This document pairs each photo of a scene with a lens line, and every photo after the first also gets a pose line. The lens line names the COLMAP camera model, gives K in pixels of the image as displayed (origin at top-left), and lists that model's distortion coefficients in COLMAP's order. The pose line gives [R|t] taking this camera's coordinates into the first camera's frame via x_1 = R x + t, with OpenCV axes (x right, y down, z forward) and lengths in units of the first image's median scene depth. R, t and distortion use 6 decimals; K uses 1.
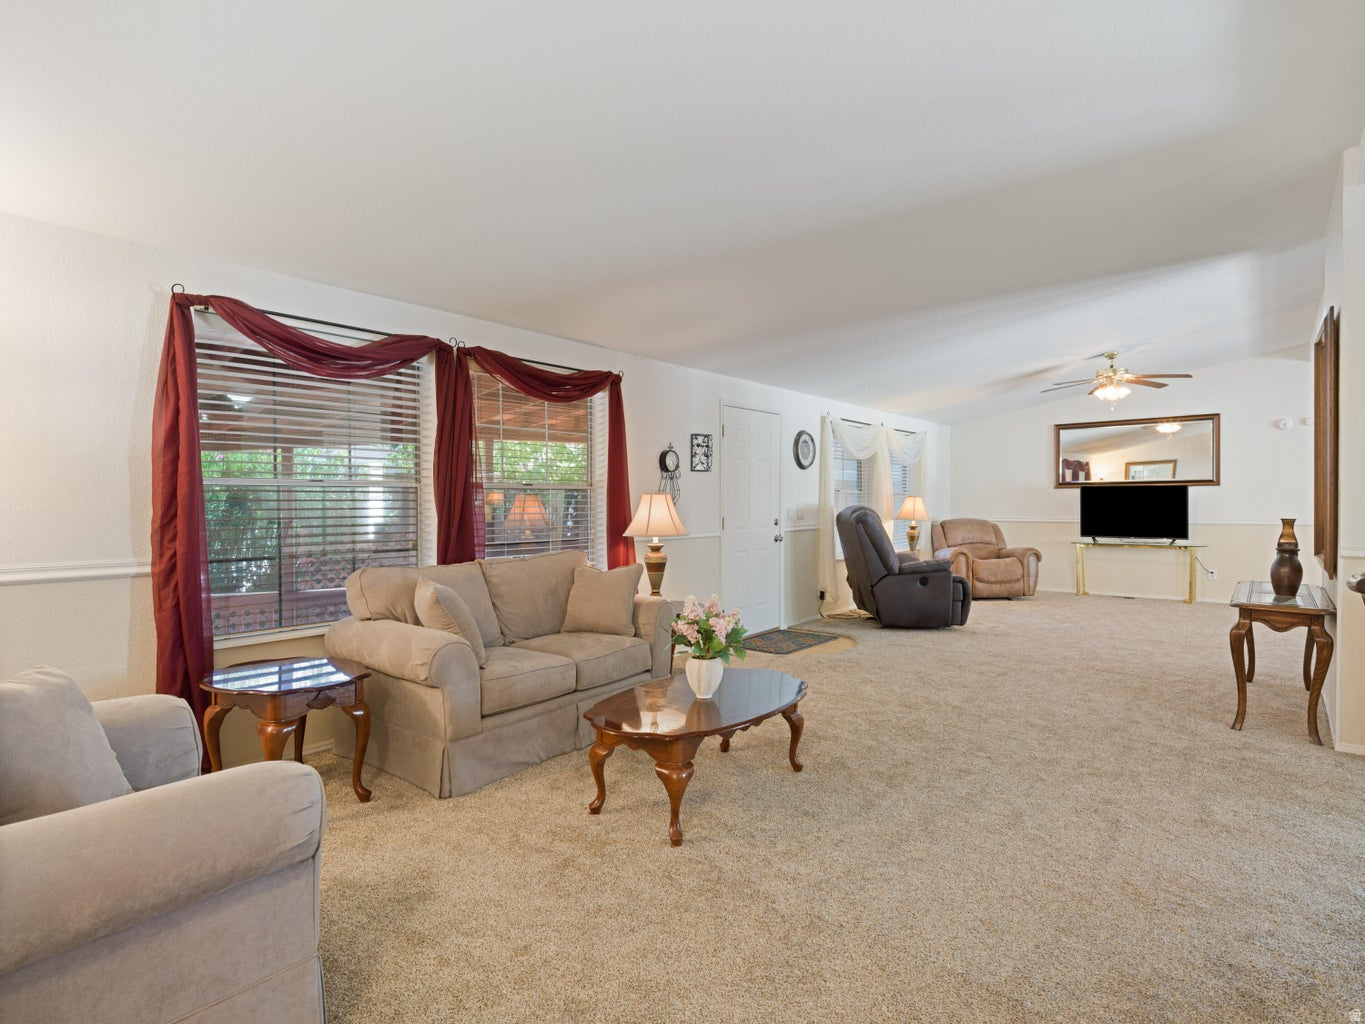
lens RADIAL K [[715.4, 0, 681.2], [0, 715.4, 496.4], [0, 0, 1]] dist [-0.002713, -0.001157]
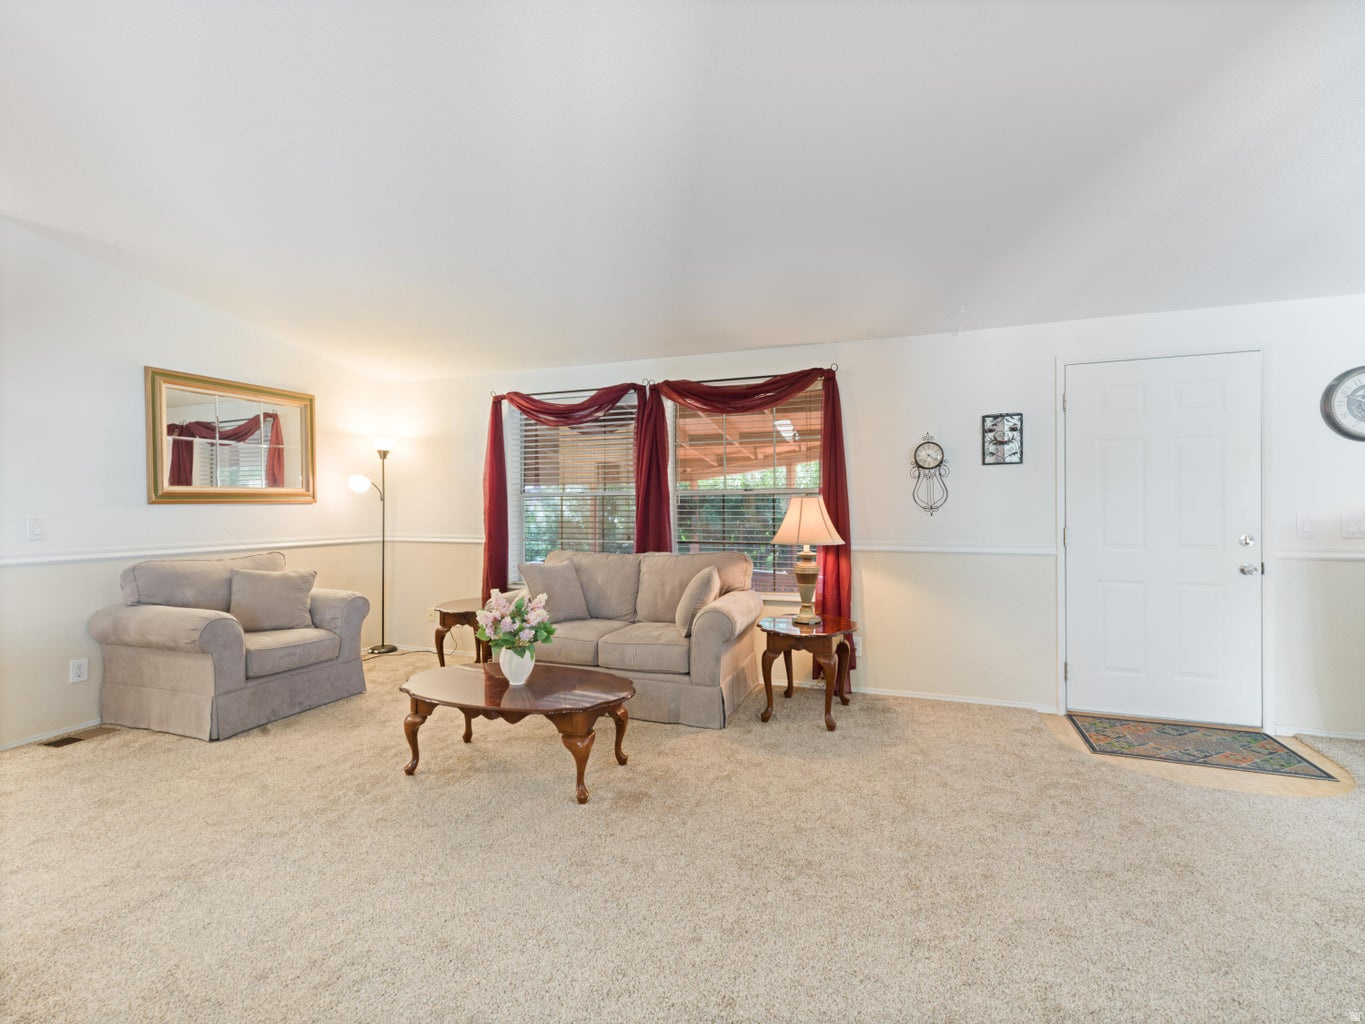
lens RADIAL K [[618.7, 0, 682.5], [0, 618.7, 512.0], [0, 0, 1]] dist [-0.000996, 0.000123]
pose [[0.328245, 0.004465, -0.944582, 0.364303], [0.006406, 0.999955, 0.006953, 0.005045], [0.944571, -0.008333, 0.328201, 0.334573]]
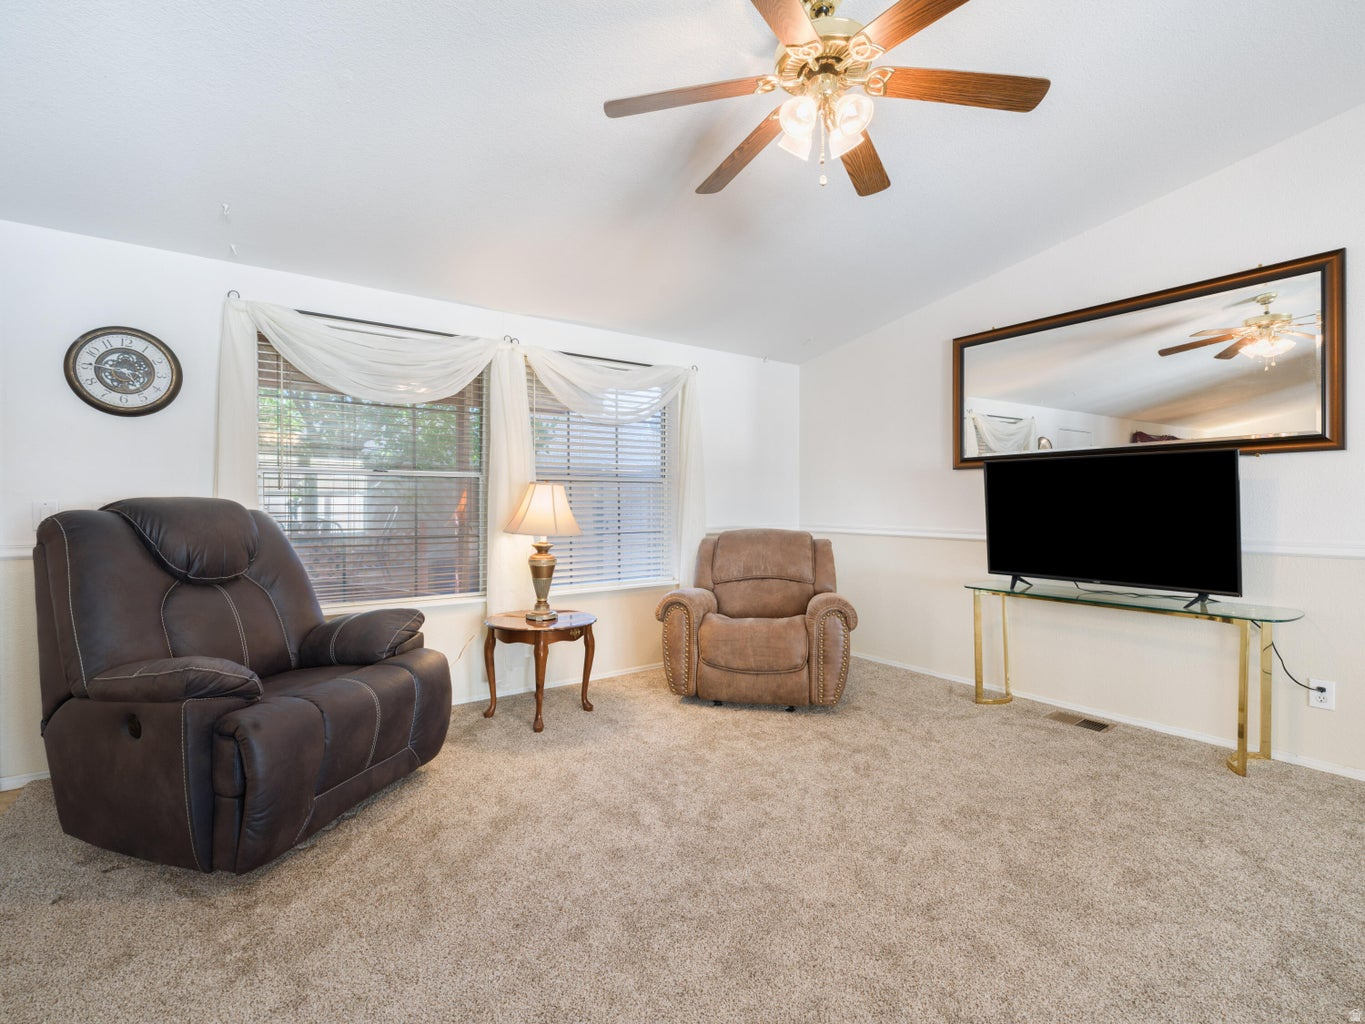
lens RADIAL K [[640.4, 0, 683.7], [0, 640.4, 497.8], [0, 0, 1]] dist [0.002794, 0.000105]
pose [[0.968145, 0.001832, -0.250383, 0.513833], [-0.002409, 0.999995, -0.001998, 0.010589], [0.250378, 0.002537, 0.968145, 0.604552]]
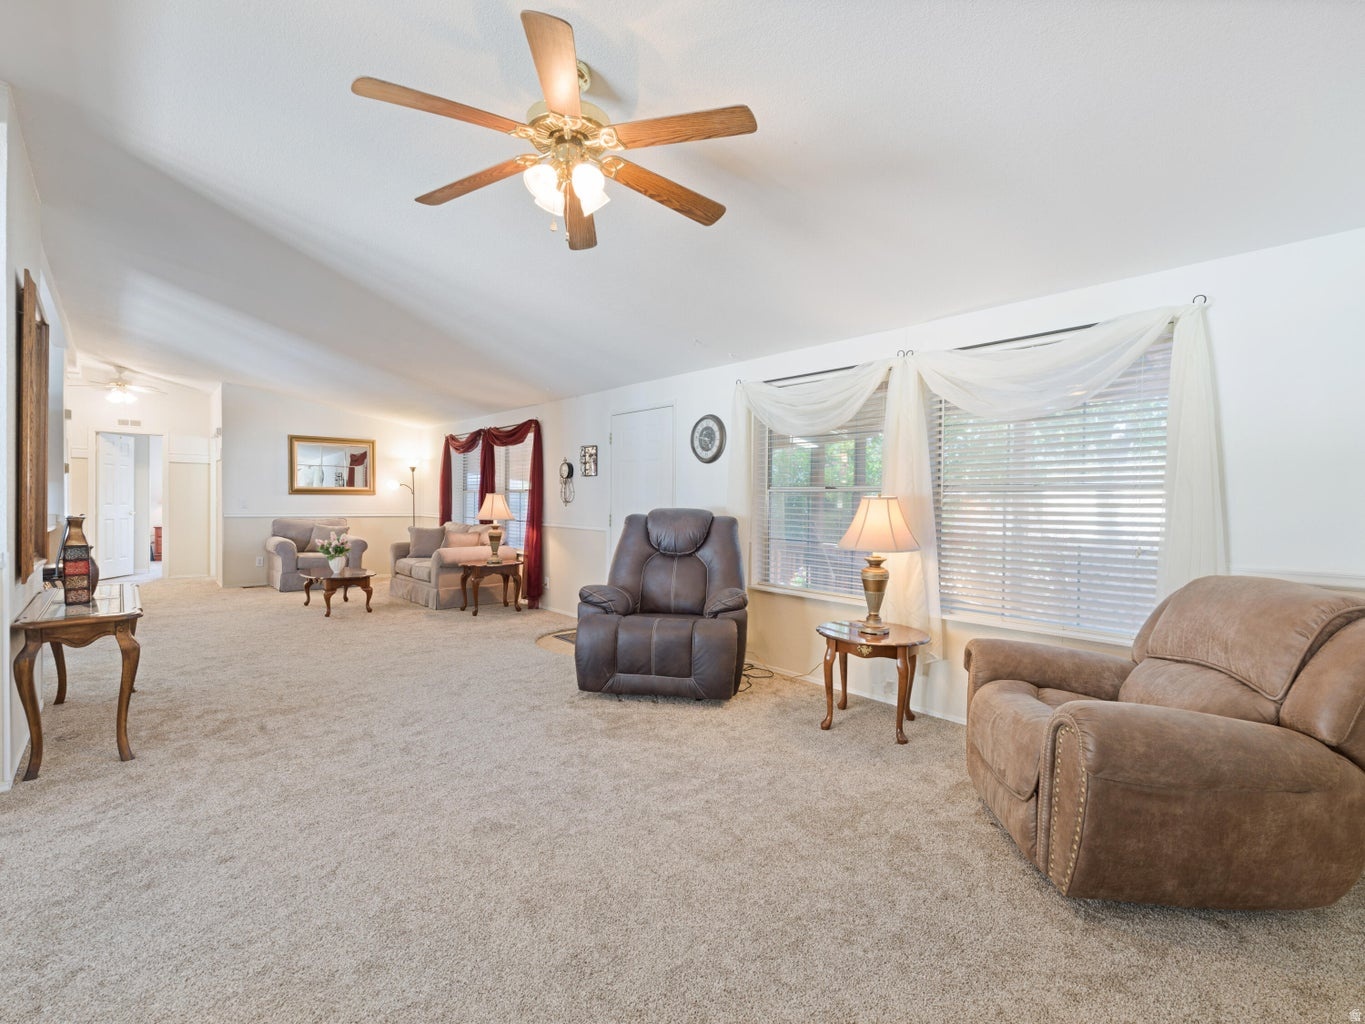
lens RADIAL K [[630.4, 0, 684.1], [0, 630.4, 501.5], [0, 0, 1]] dist [0.000050, 0.000094]
pose [[-0.159228, -0.006596, -0.987220, 0.748284], [-0.014250, 0.999889, -0.004382, 0.007518], [0.987139, 0.013370, -0.159305, 0.931616]]
